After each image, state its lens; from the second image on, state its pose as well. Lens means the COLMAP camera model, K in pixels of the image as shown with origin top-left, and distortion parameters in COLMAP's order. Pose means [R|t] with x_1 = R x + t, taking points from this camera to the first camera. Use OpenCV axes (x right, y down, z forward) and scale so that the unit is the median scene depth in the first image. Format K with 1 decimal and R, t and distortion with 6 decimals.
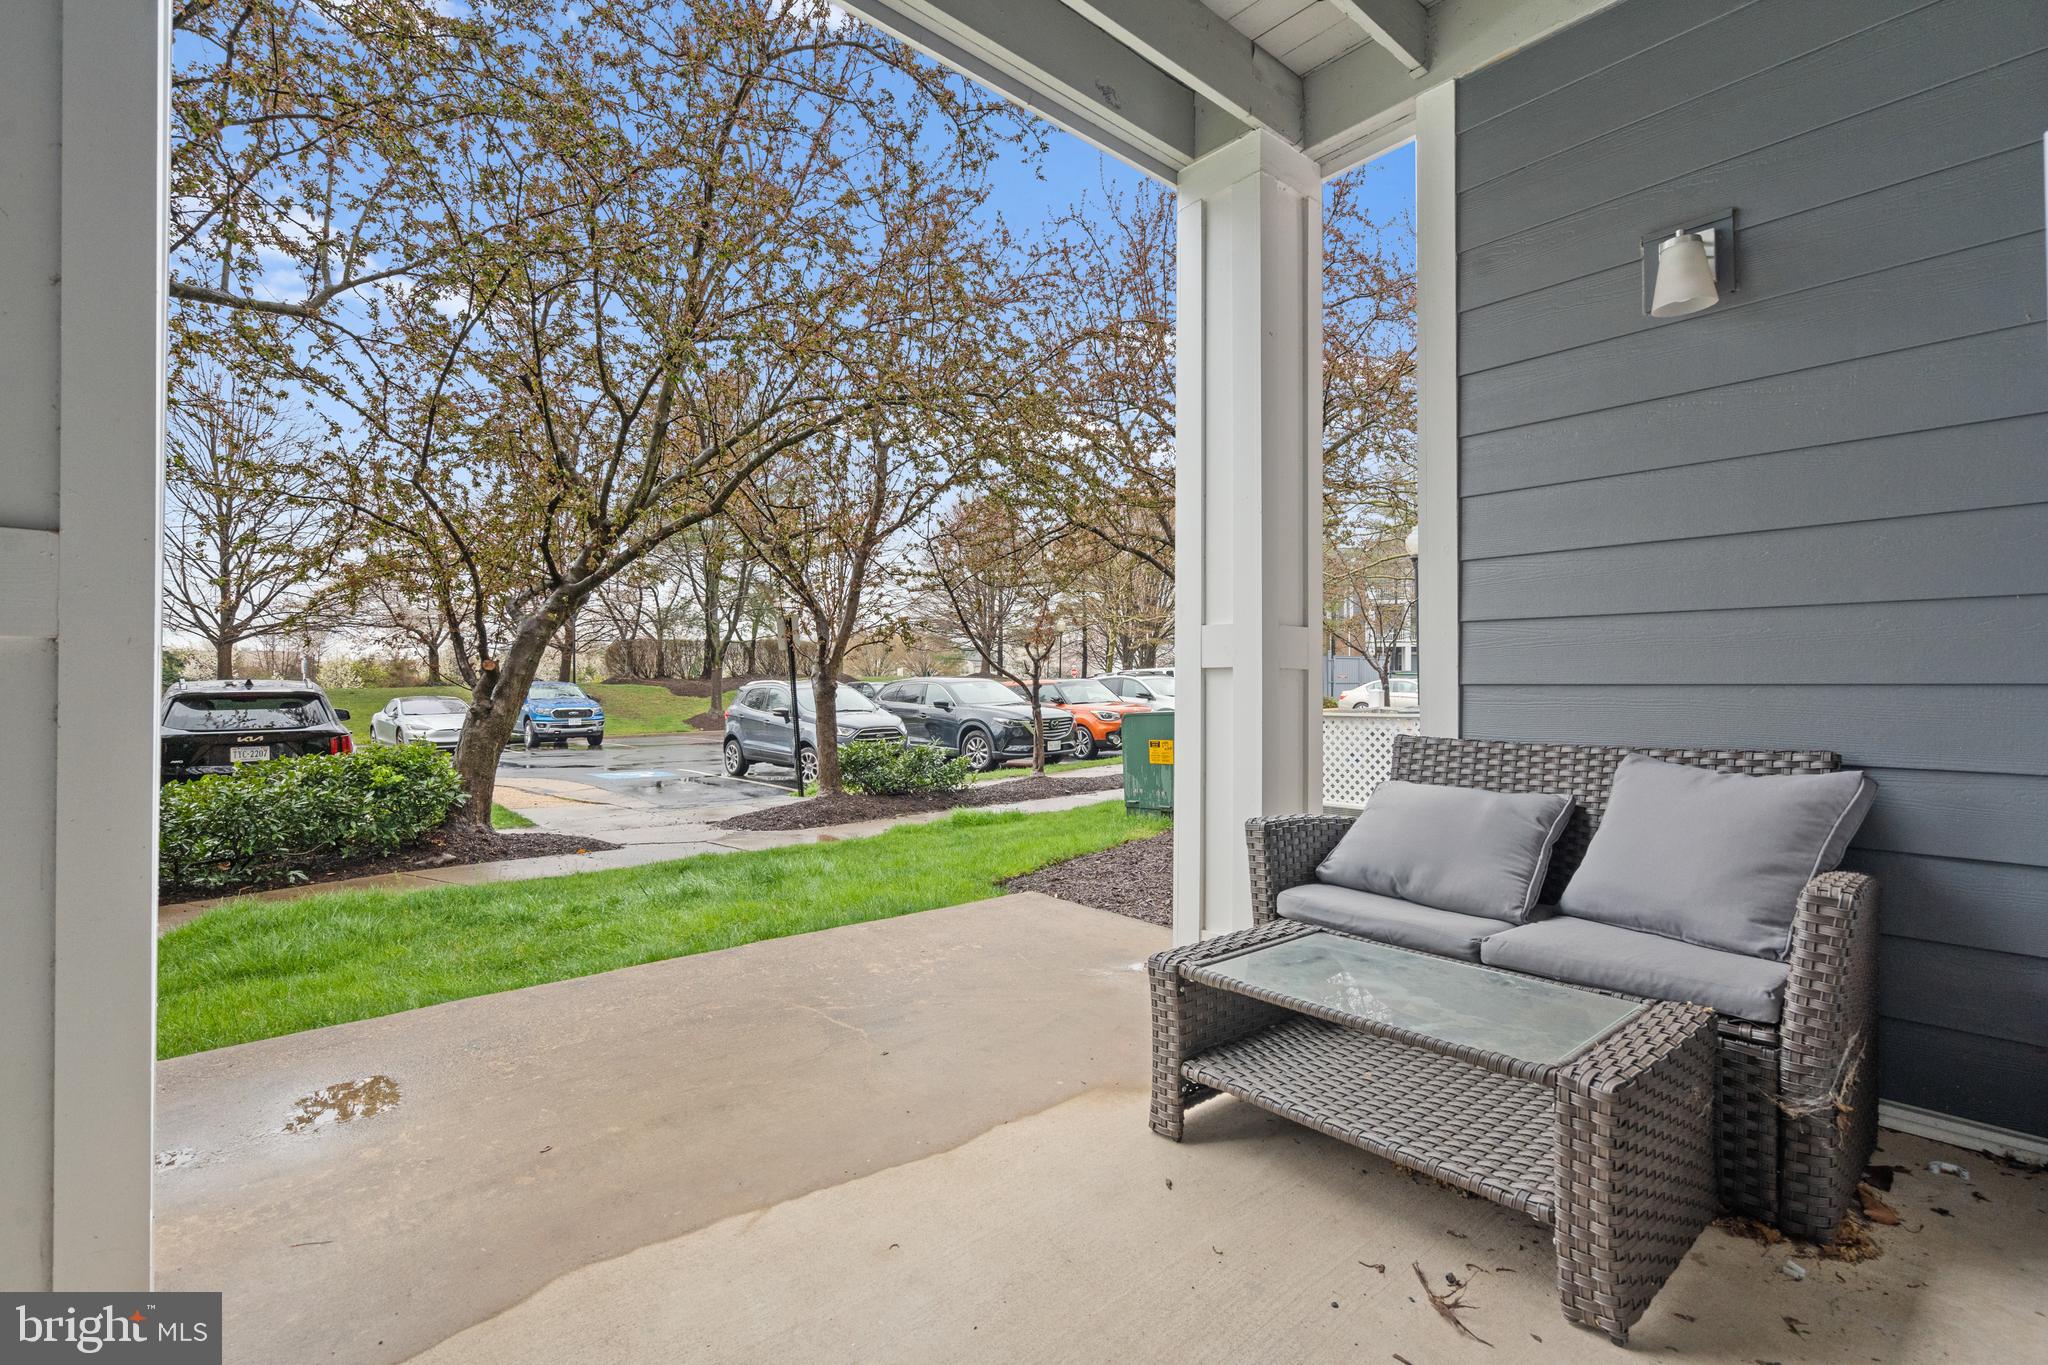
lens RADIAL K [[946.5, 0, 1021.4], [0, 946.5, 679.7], [0, 0, 1]] dist [-0.016947, -0.000171]
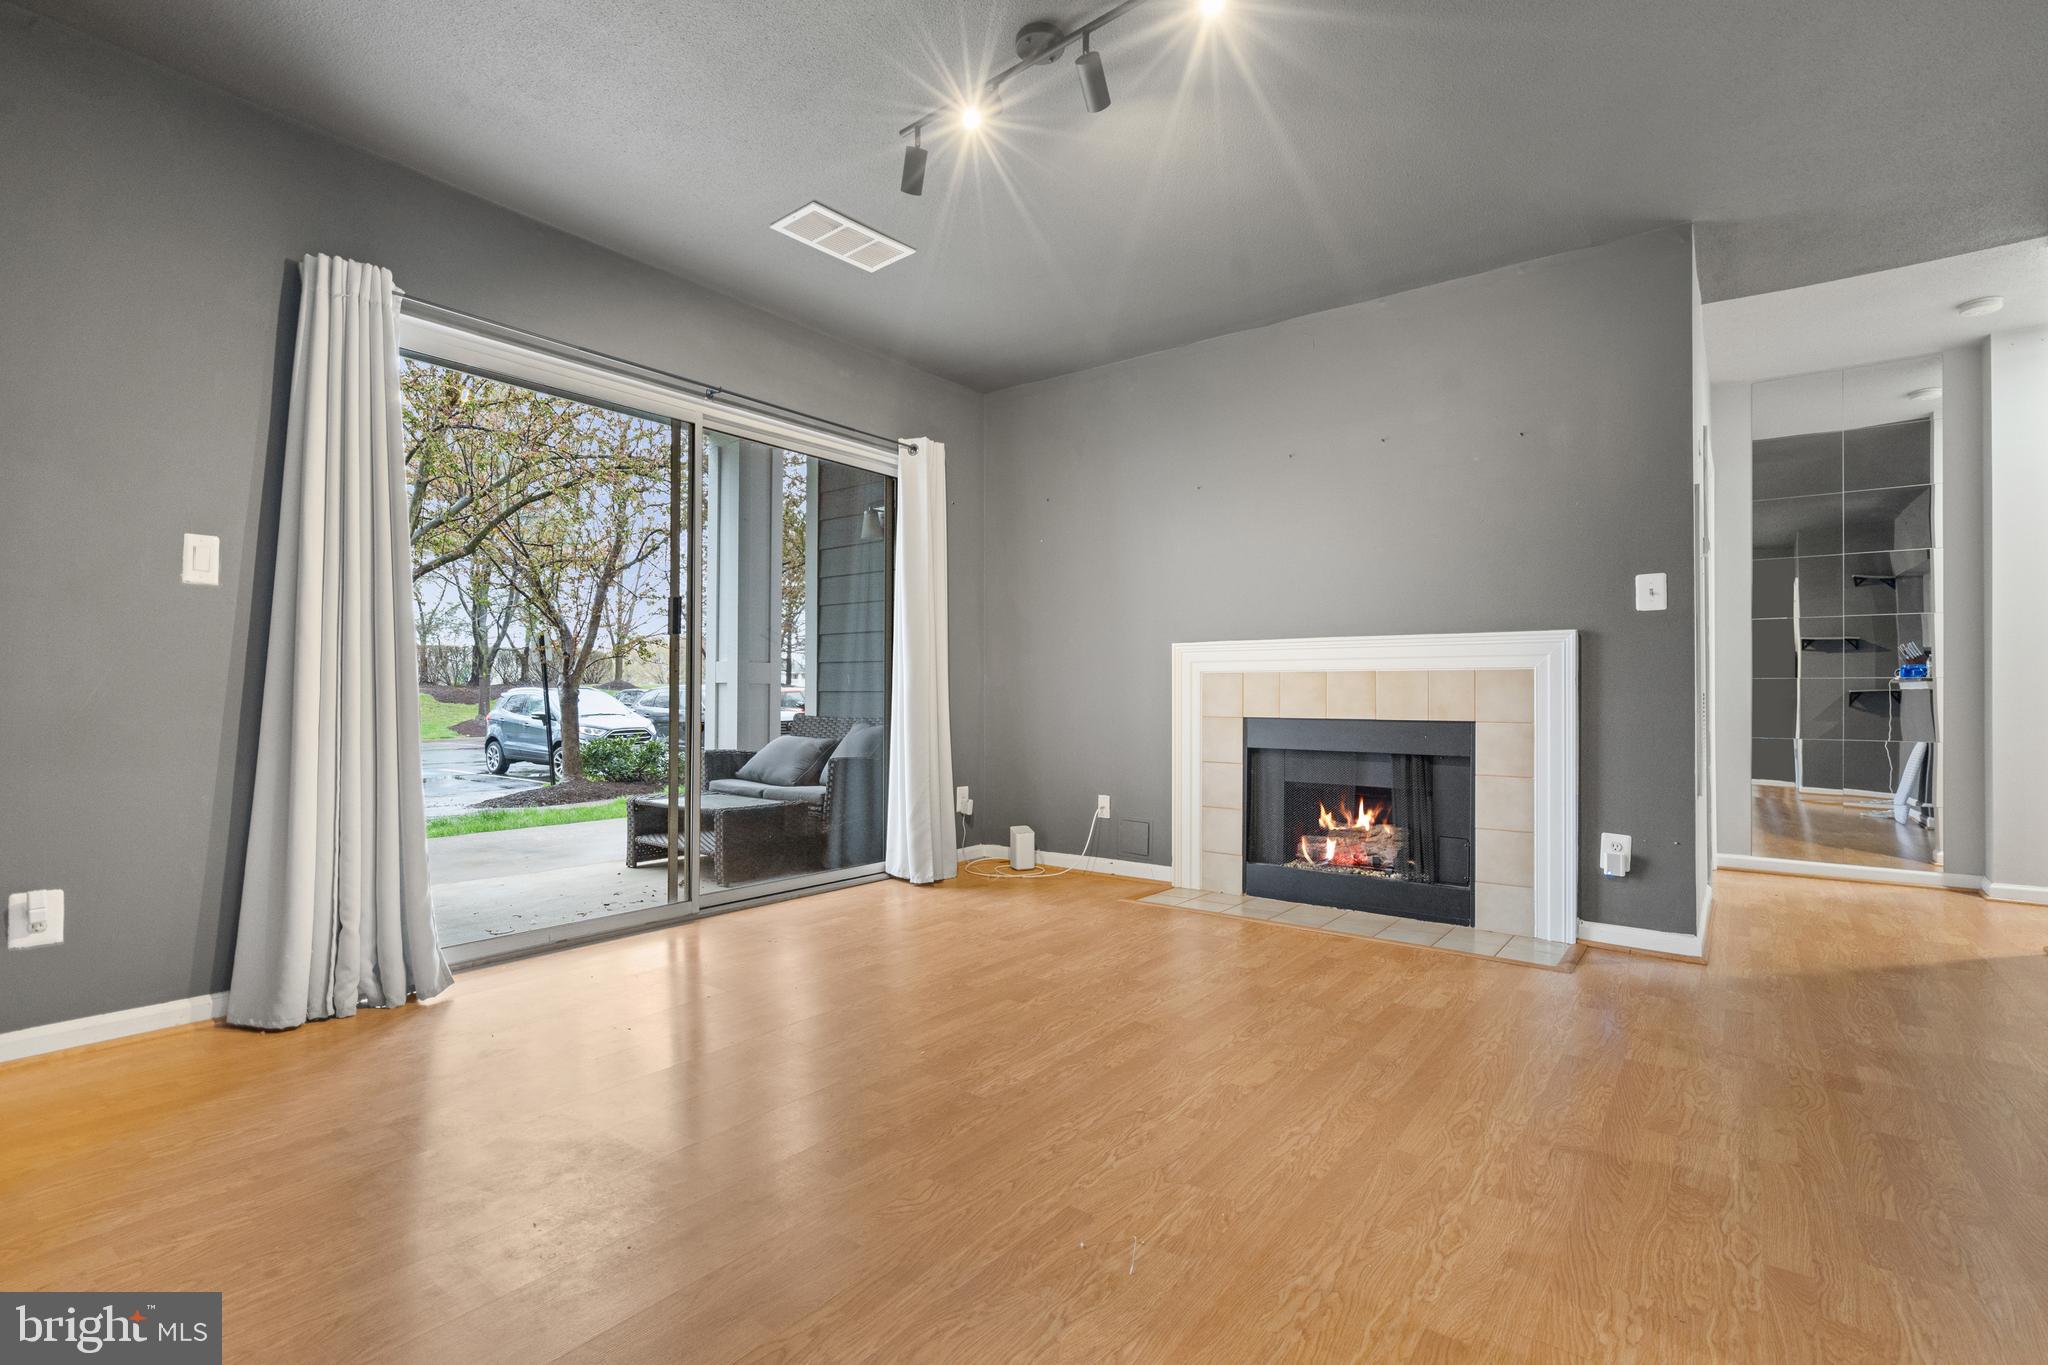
lens RADIAL K [[946.5, 0, 1021.4], [0, 946.5, 679.7], [0, 0, 1]] dist [-0.016947, -0.000171]
pose [[0.979855, 0.005102, 0.199644, 0.095337], [-0.003386, 0.999954, -0.008934, -0.000601], [-0.199681, 0.008078, 0.979828, -0.242286]]
